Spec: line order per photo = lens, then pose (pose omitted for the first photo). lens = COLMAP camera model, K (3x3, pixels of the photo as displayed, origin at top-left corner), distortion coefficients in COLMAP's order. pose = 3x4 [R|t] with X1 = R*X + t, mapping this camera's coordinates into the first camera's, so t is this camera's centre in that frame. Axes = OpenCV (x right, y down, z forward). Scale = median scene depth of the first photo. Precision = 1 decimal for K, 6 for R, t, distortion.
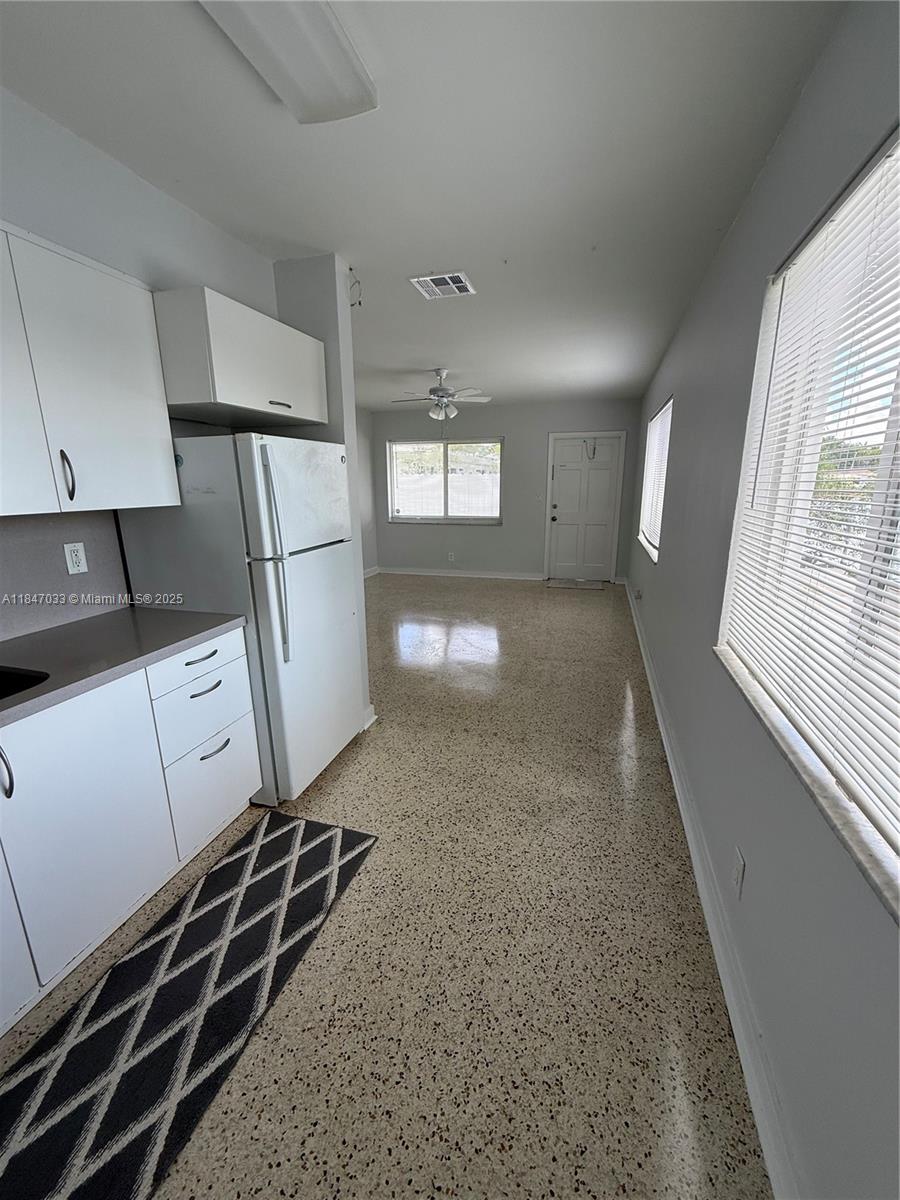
lens RADIAL K [[477.0, 0, 451.5], [0, 477.0, 597.1], [0, 0, 1]] dist [-0.000451, 0.000035]
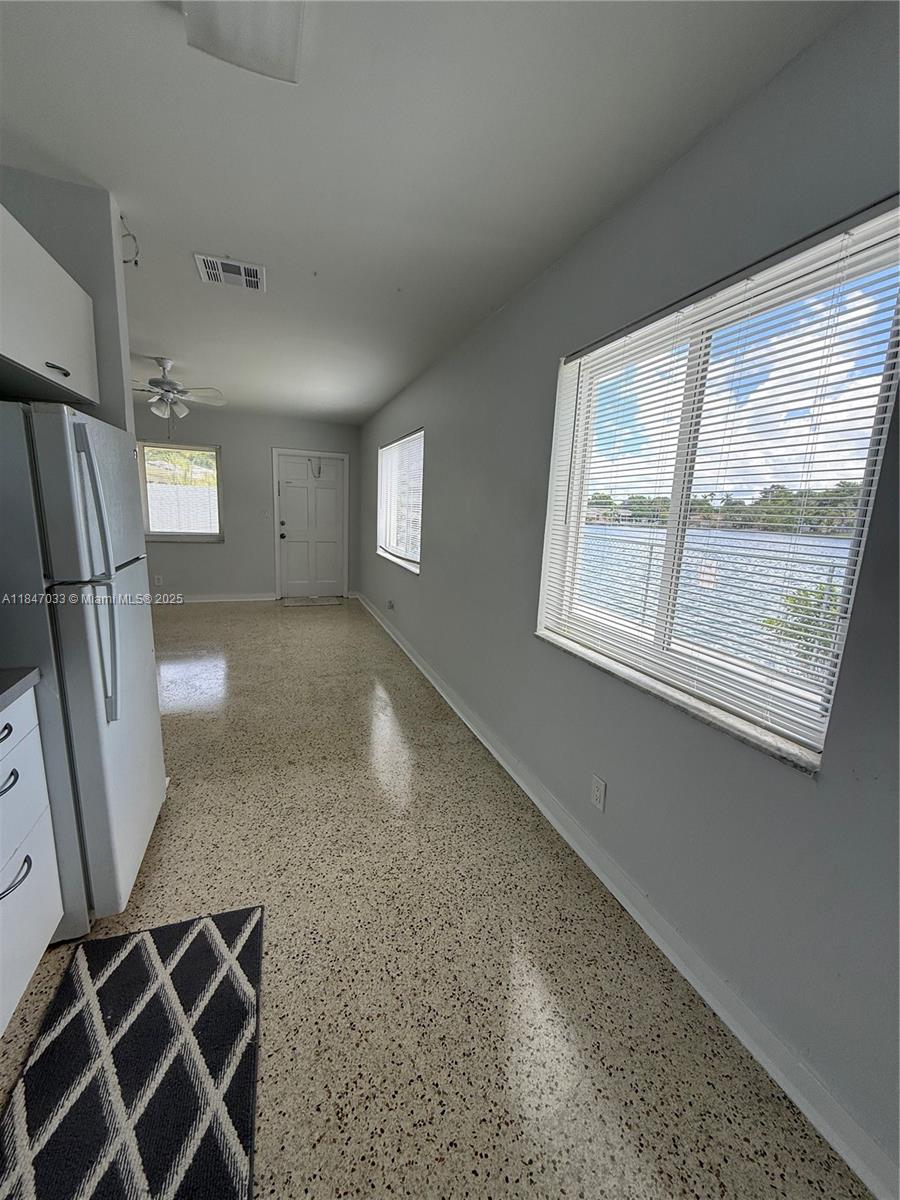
lens RADIAL K [[477.0, 0, 451.2], [0, 477.0, 597.5], [0, 0, 1]] dist [-0.000451, 0.000035]
pose [[0.798689, -0.069543, 0.597713, -0.367190], [0.092783, 0.995653, -0.008138, 0.000170], [-0.594548, 0.061957, 0.801669, 0.098197]]
